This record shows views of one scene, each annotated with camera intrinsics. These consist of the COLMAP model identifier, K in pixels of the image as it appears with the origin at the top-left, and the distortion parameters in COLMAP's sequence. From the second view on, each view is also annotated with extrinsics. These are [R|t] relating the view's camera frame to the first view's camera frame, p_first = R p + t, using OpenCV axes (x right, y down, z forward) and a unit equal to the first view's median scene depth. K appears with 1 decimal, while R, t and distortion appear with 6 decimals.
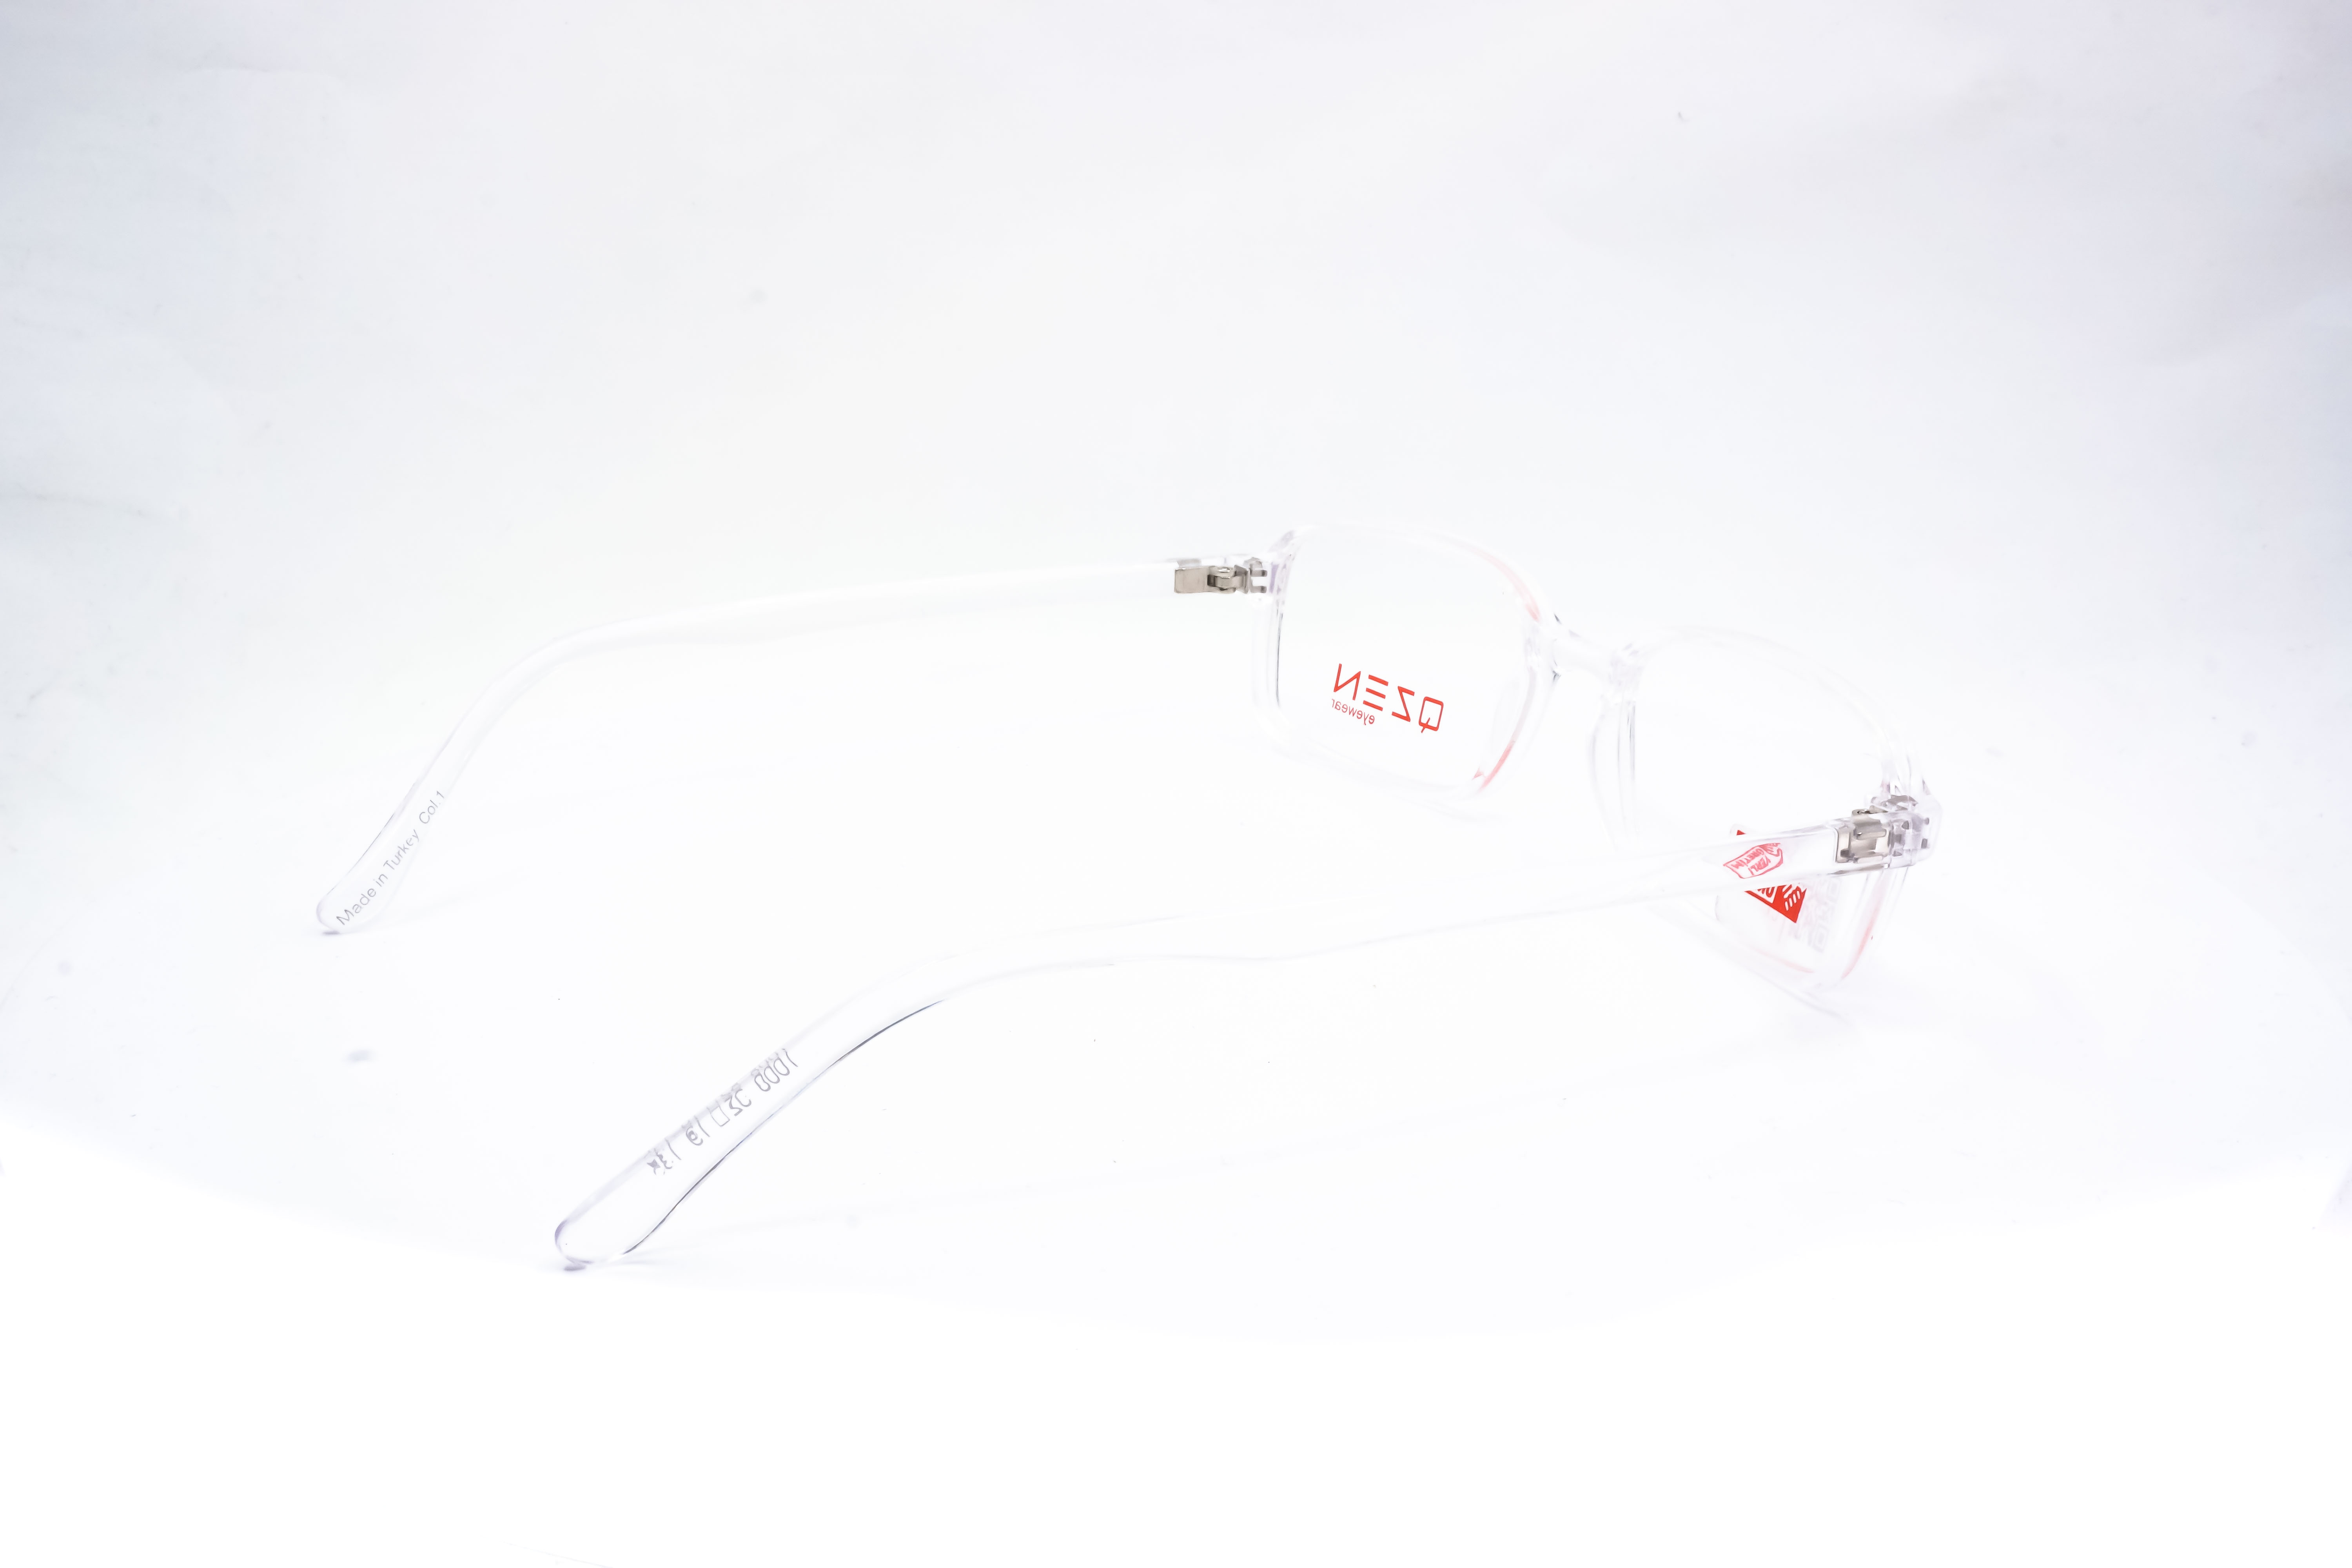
lens RADIAL K [[2829.7, 0, 1165.1], [0, 2829.7, 777.8], [0, 0, 1]] dist [-0.006545, 0.000000]
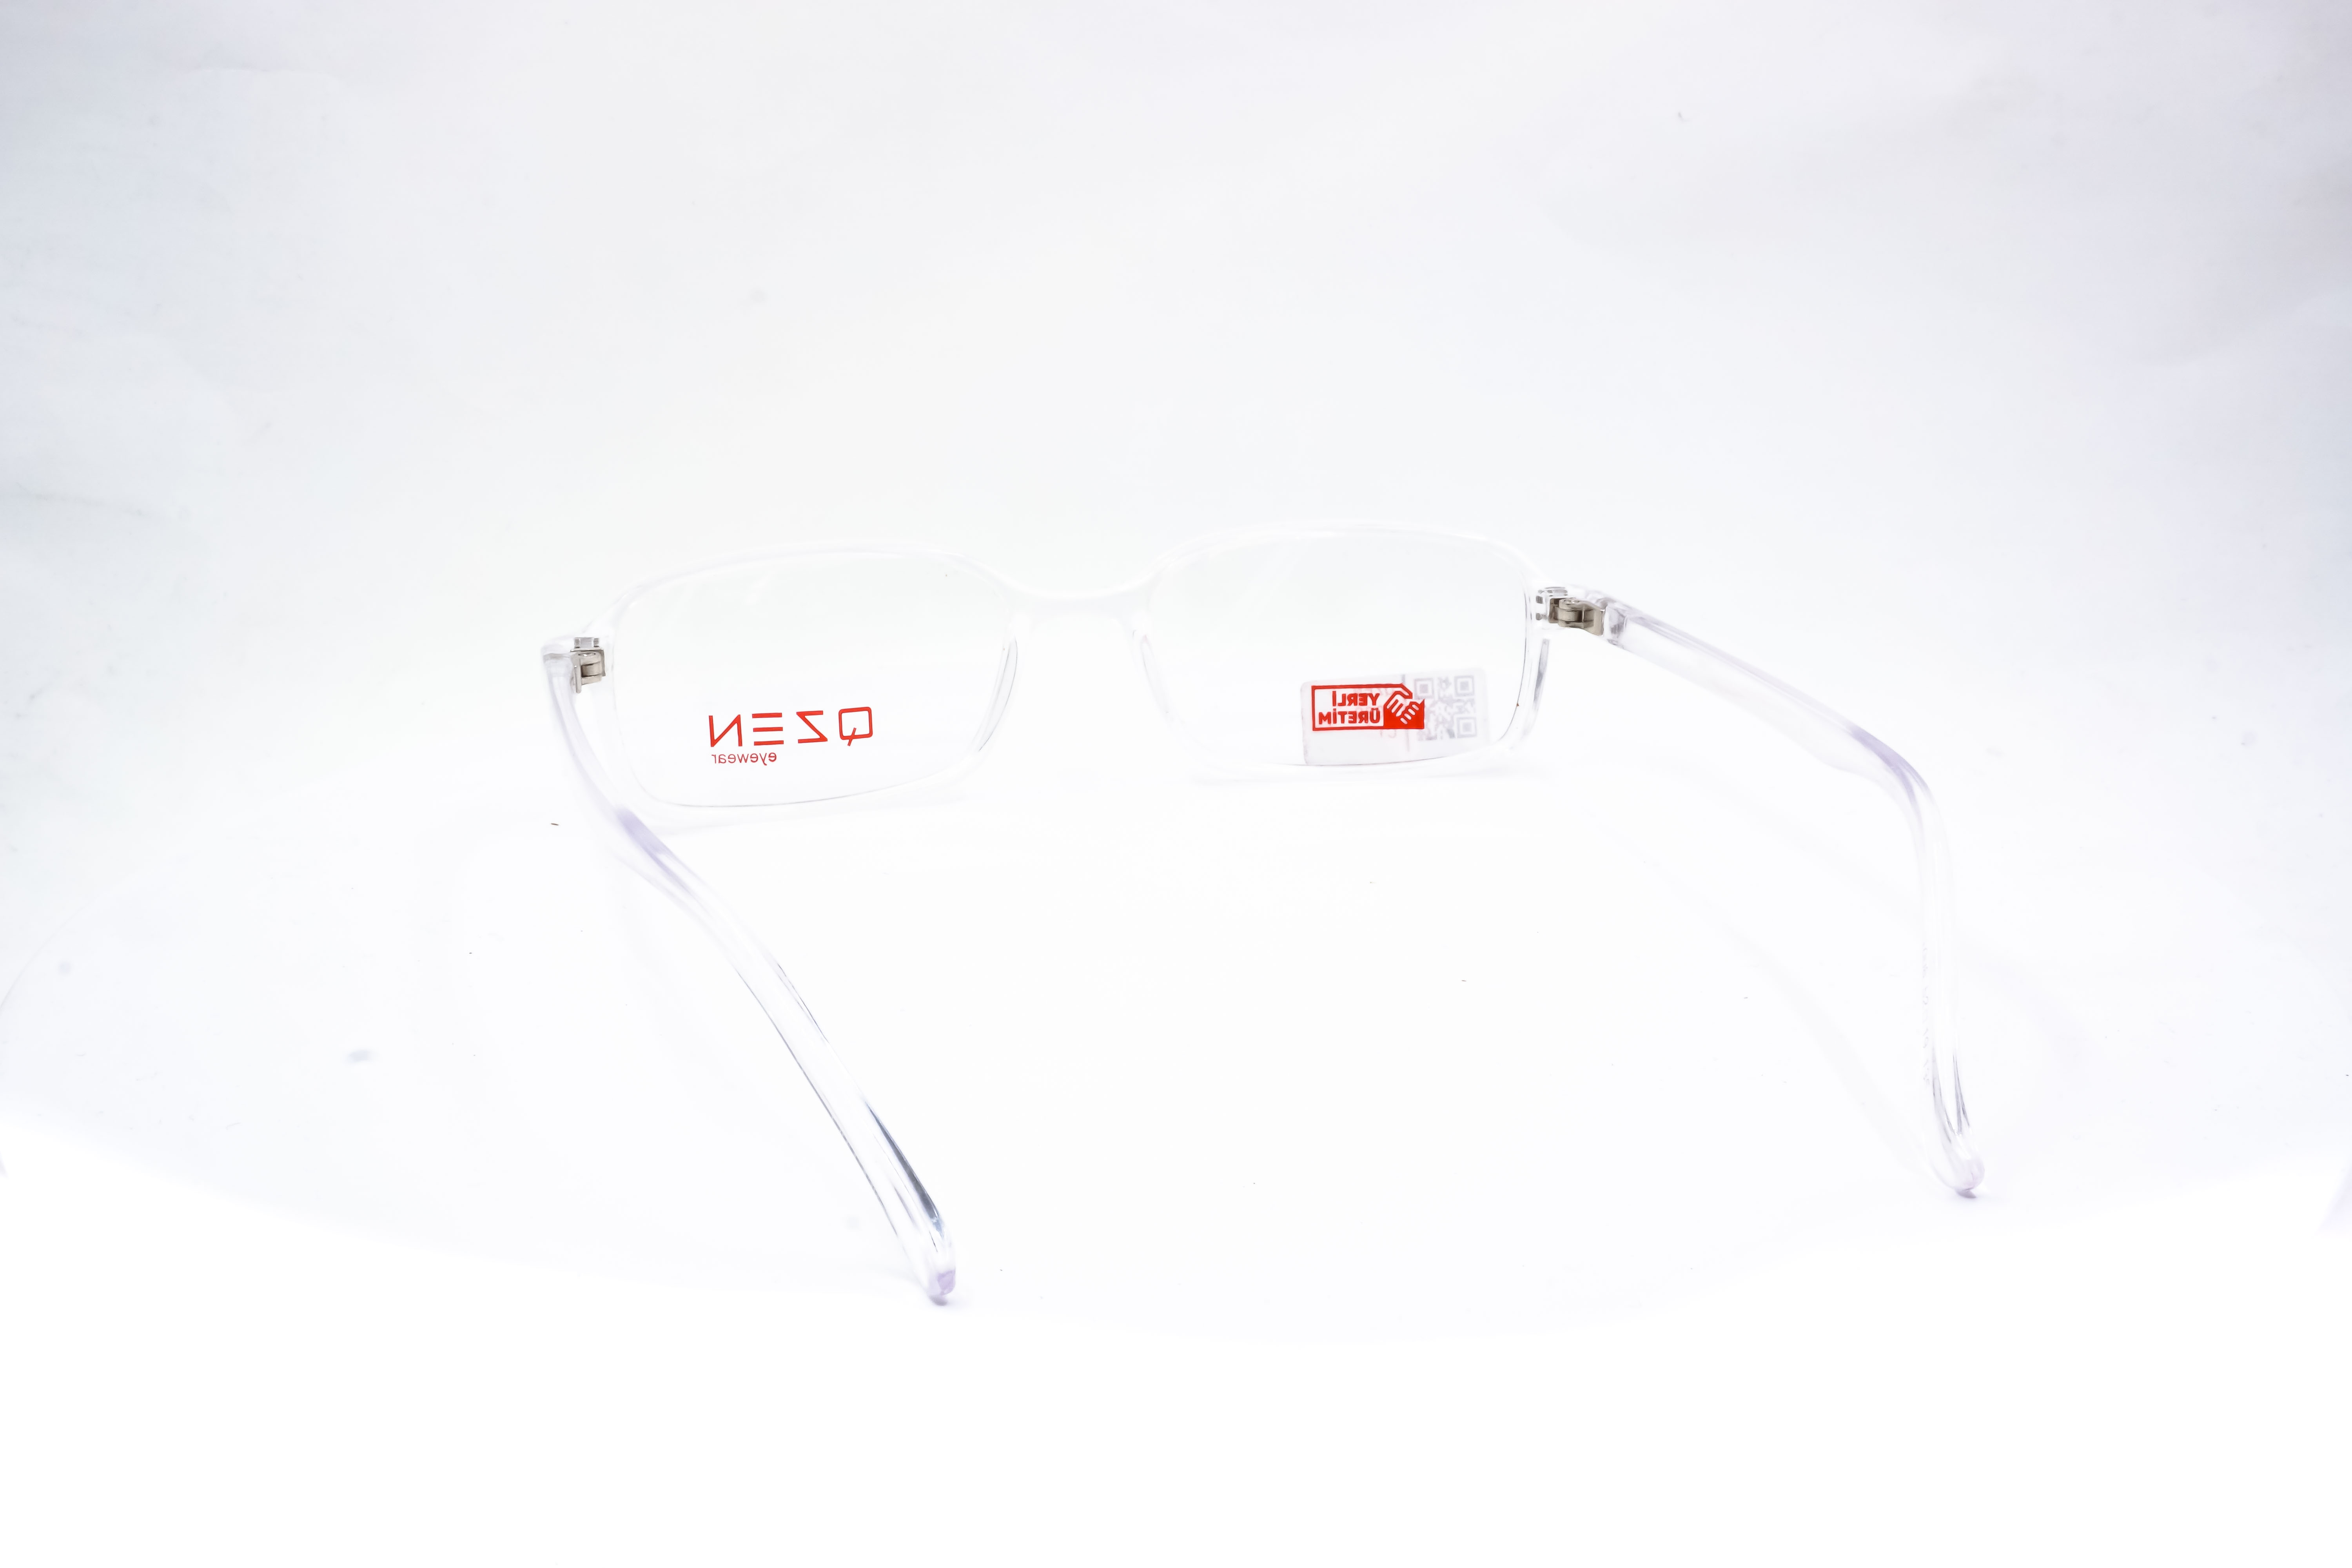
lens RADIAL K [[2829.7, 0, 1165.3], [0, 2829.7, 777.0], [0, 0, 1]] dist [-0.006545, 0.000000]
pose [[0.248234, -0.281548, 0.926882, -0.801494], [0.270769, 0.938859, 0.212669, -0.186323], [-0.930088, 0.198179, 0.309291, 0.601324]]
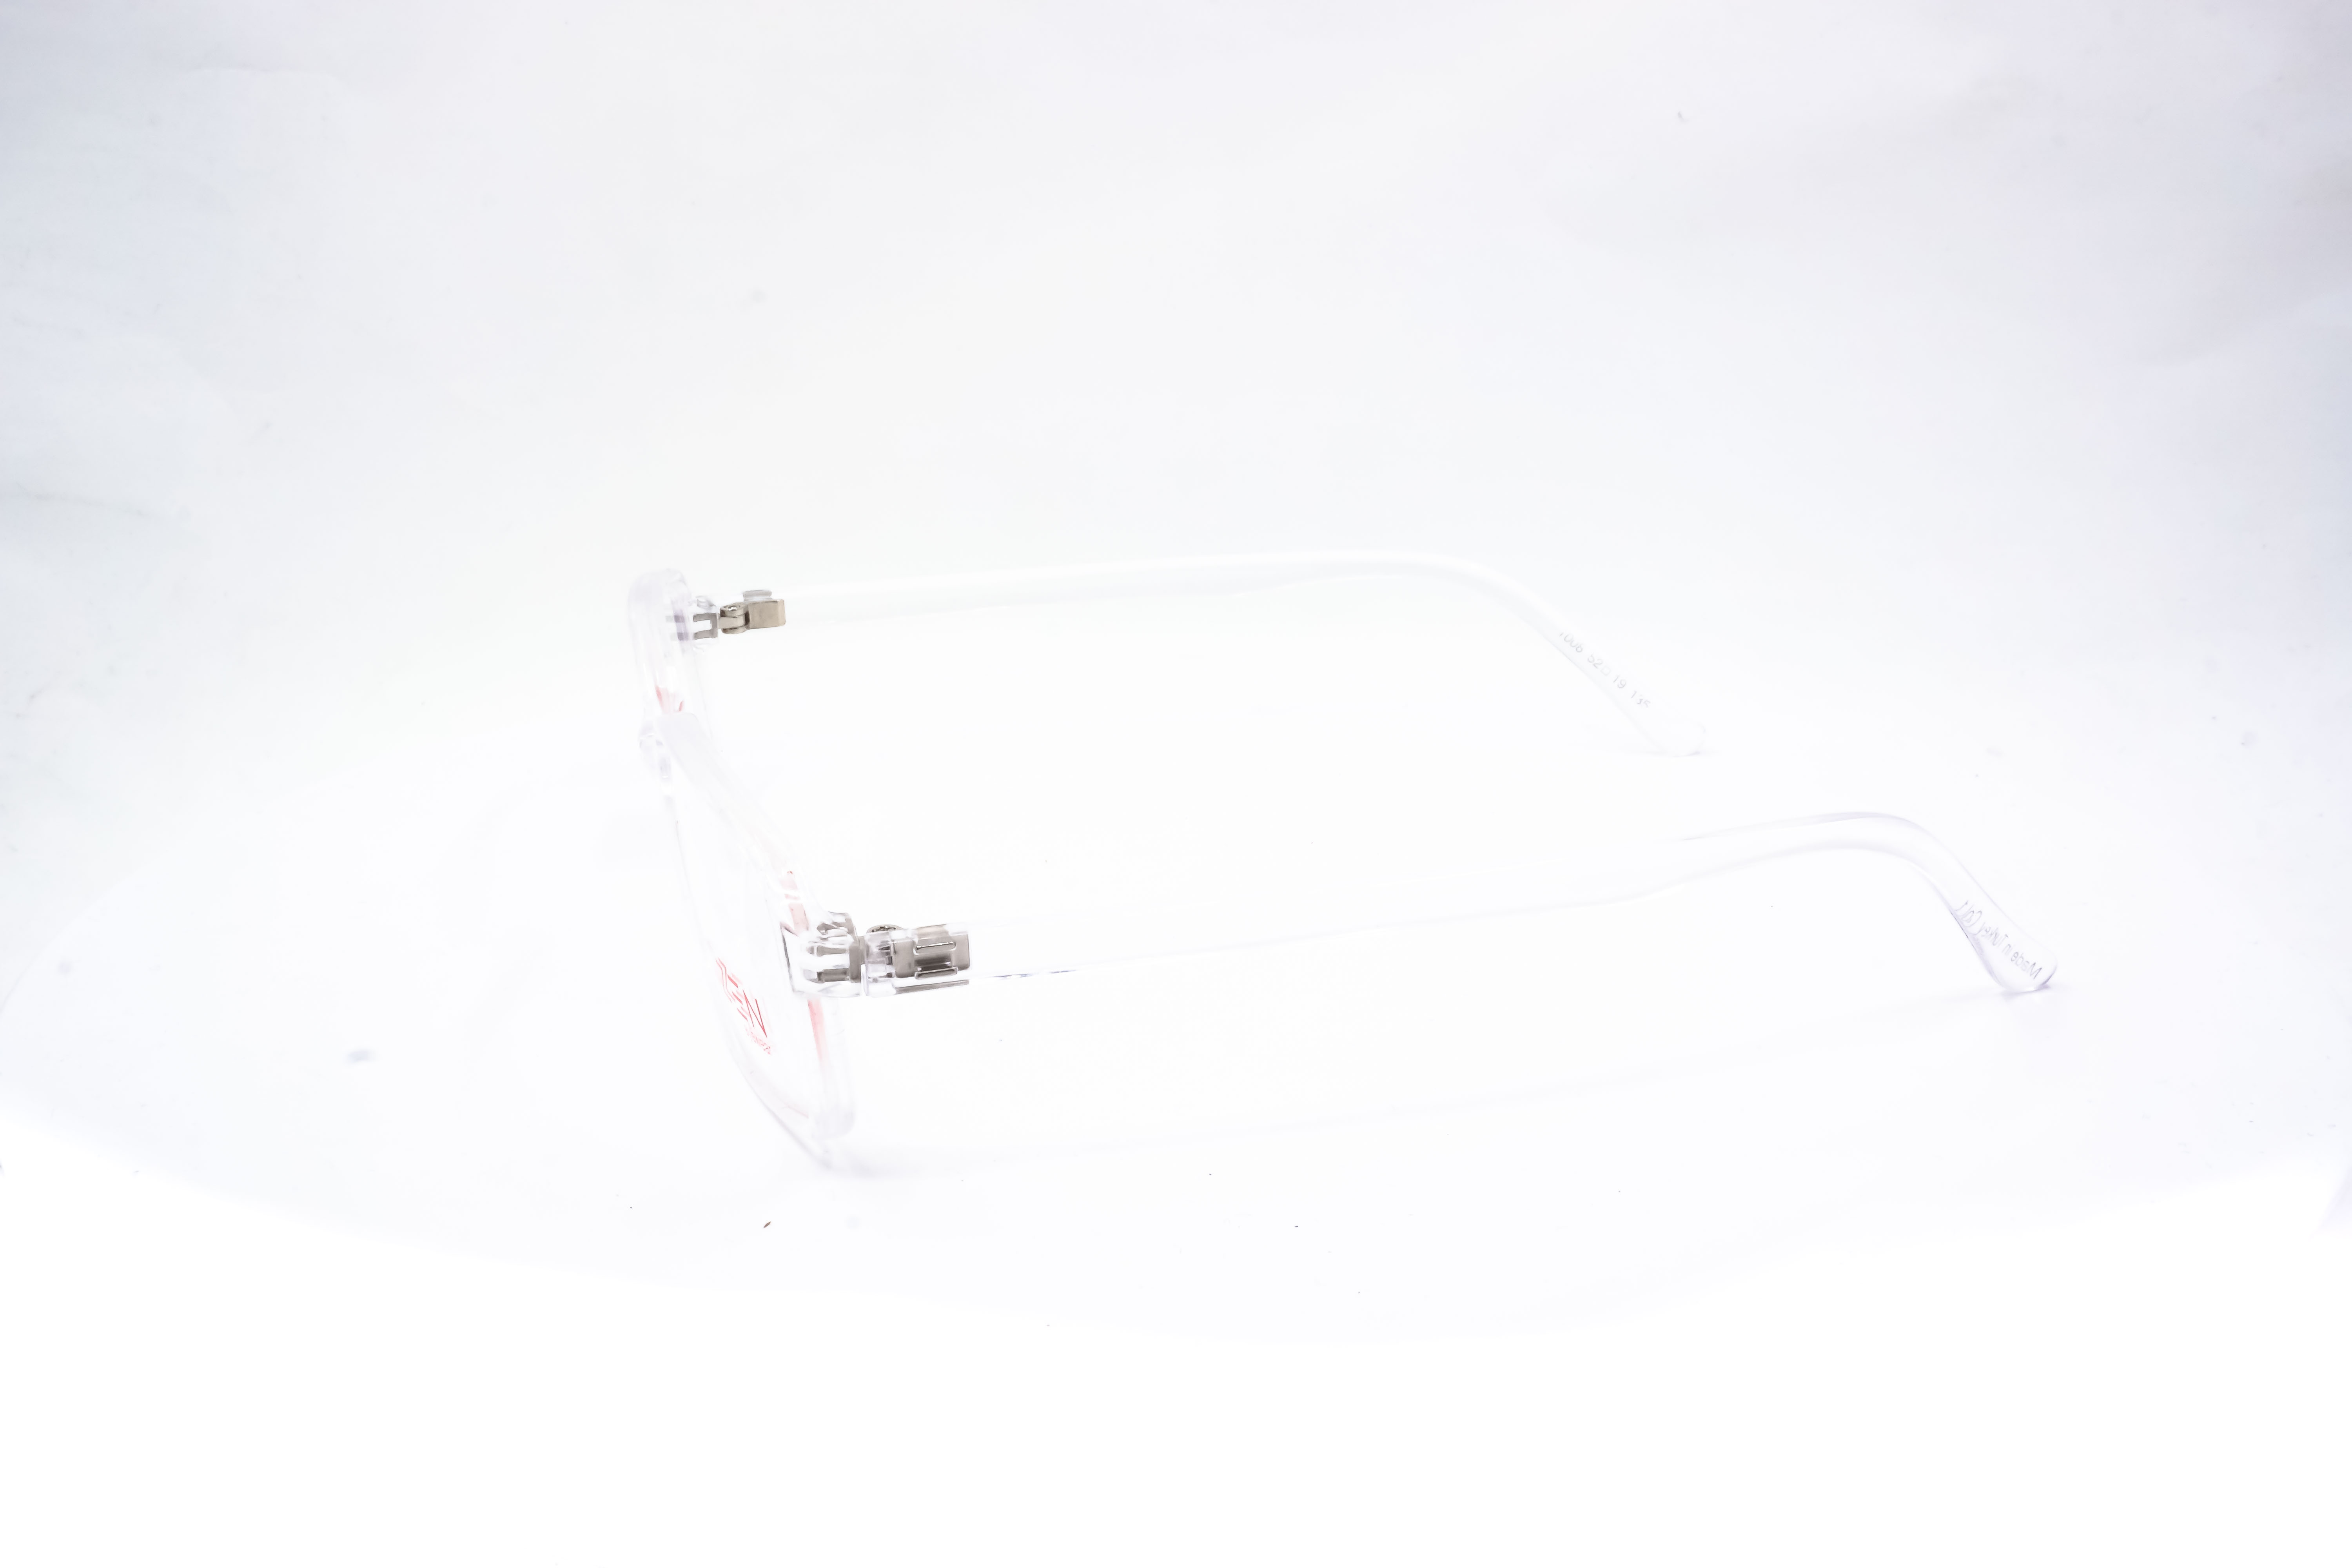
lens RADIAL K [[2829.7, 0, 1171.2], [0, 2829.7, 795.9], [0, 0, 1]] dist [-0.006545, 0.000000]
pose [[-0.971063, -0.082330, 0.224185, -0.187679], [0.054529, 0.837476, 0.543747, -0.466966], [-0.232516, 0.540237, -0.808752, 1.570210]]
